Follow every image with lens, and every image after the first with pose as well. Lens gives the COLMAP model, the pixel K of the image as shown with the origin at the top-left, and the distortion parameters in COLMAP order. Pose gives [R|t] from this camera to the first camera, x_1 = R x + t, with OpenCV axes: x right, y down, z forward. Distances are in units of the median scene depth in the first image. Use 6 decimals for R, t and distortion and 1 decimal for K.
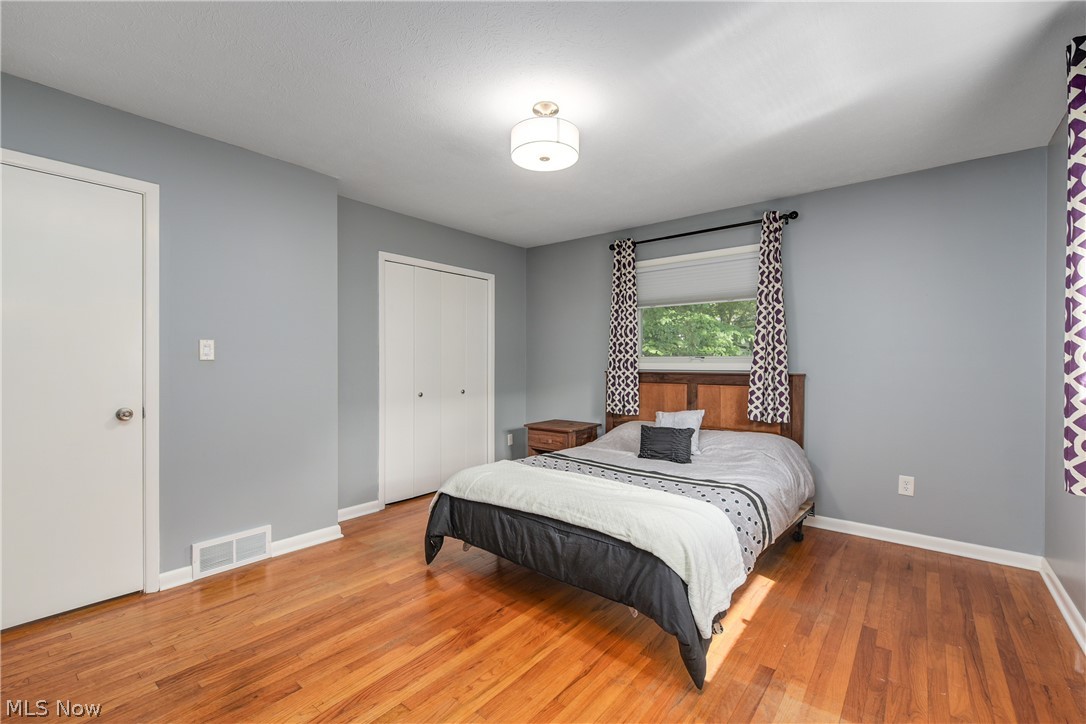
lens RADIAL K [[473.6, 0, 543.0], [0, 473.6, 365.3], [0, 0, 1]] dist [0.000814, -0.002635]
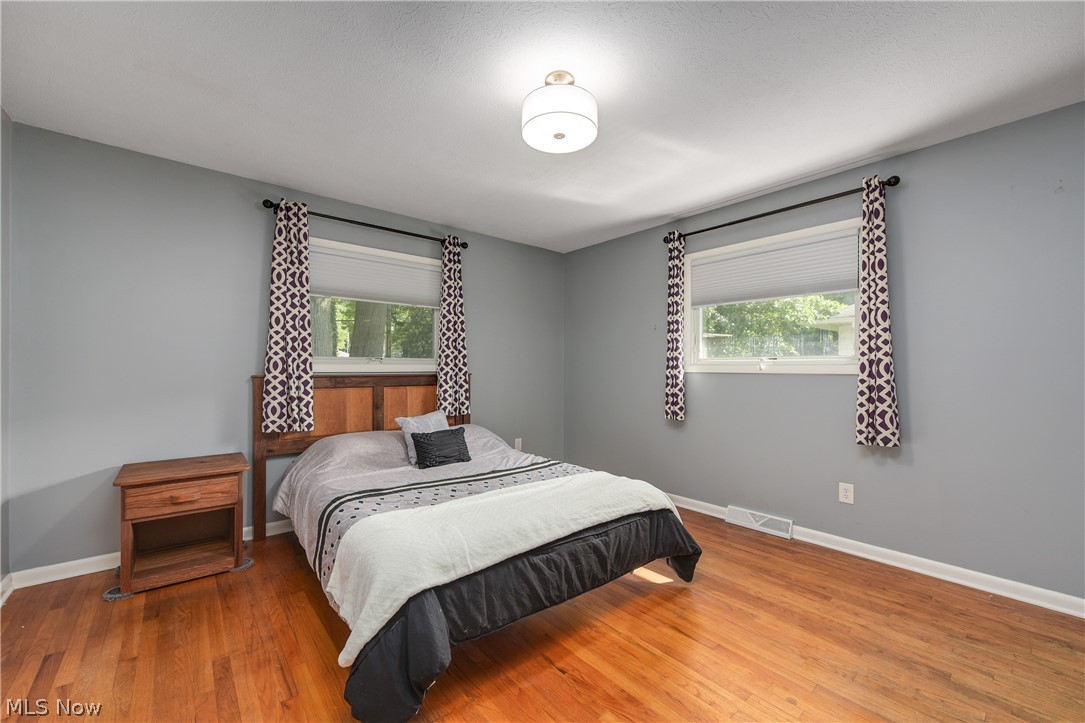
lens RADIAL K [[434.1, 0, 544.4], [0, 434.1, 361.9], [0, 0, 1]] dist [0.010444, -0.003368]
pose [[0.175554, 0.008909, 0.984429, -0.776851], [-0.000031, 0.999959, -0.009044, -0.003482], [-0.984470, 0.001557, 0.175547, 0.836828]]
